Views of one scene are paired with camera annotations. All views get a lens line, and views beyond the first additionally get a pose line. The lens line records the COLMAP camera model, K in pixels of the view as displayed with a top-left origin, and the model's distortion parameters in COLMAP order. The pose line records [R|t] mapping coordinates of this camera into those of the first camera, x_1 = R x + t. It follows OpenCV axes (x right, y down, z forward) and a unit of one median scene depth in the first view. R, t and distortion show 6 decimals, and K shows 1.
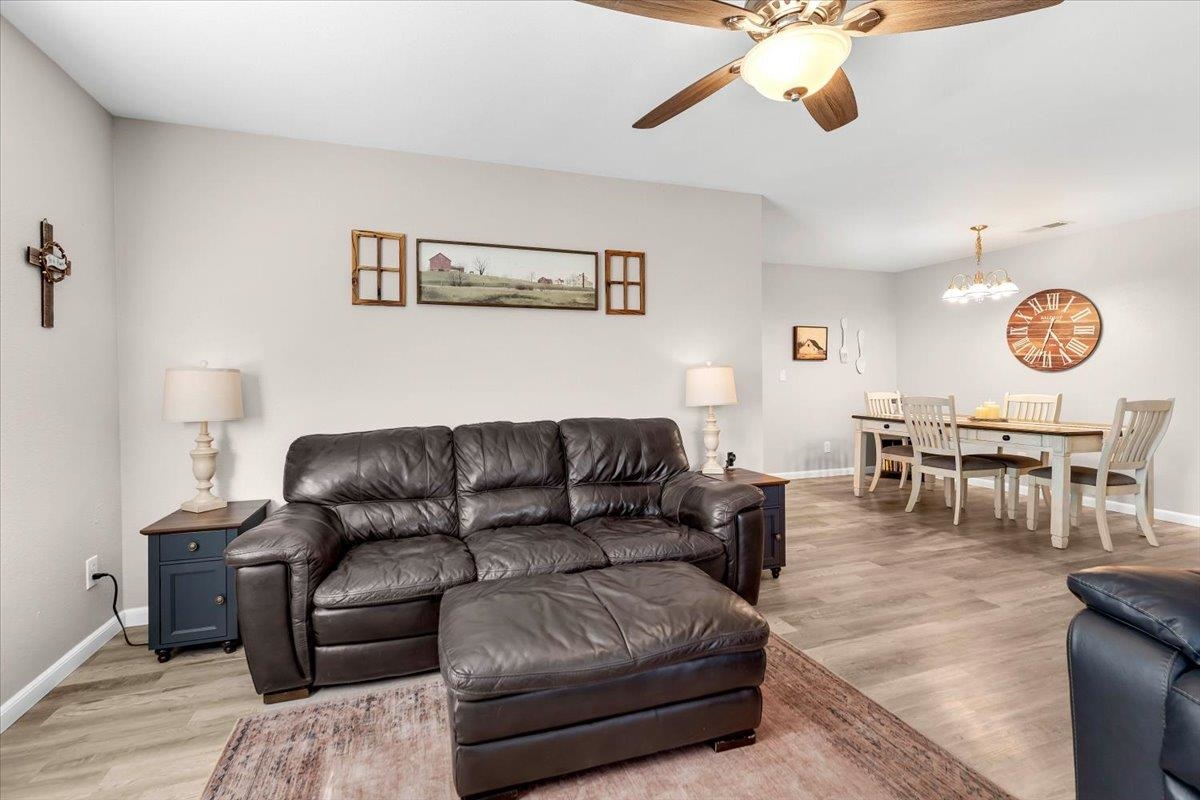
lens RADIAL K [[530.8, 0, 588.4], [0, 530.8, 383.3], [0, 0, 1]] dist [-0.002879, -0.001731]
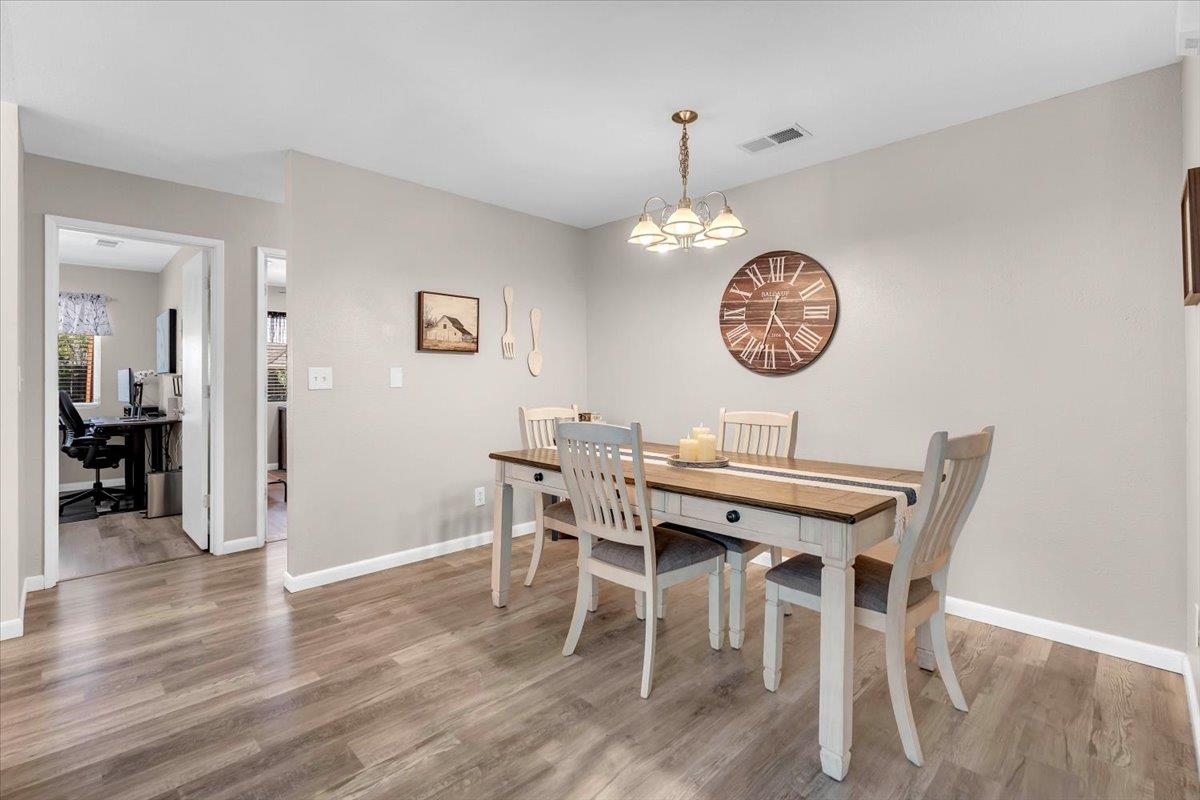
lens RADIAL K [[562.8, 0, 580.3], [0, 562.8, 377.5], [0, 0, 1]] dist [0.004134, 0.000394]
pose [[0.901507, 0.009194, 0.432667, 0.502090], [-0.002583, 0.999871, -0.015865, -0.010596], [-0.432757, 0.013185, 0.901414, 0.674584]]
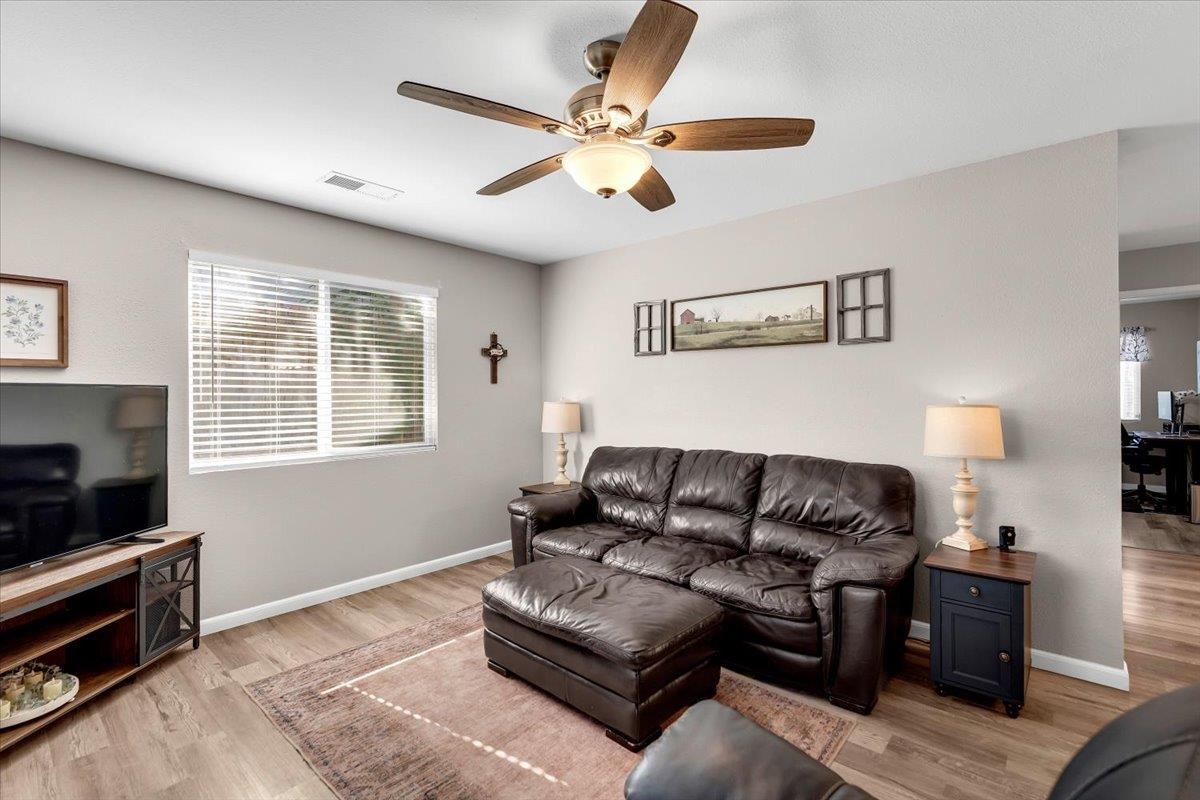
lens RADIAL K [[530.8, 0, 594.8], [0, 530.8, 390.5], [0, 0, 1]] dist [-0.002879, -0.001731]
pose [[0.502212, 0.001840, -0.864742, 0.590822], [-0.006455, 0.999978, -0.001622, -0.045138], [0.864720, 0.006396, 0.502213, 0.164654]]
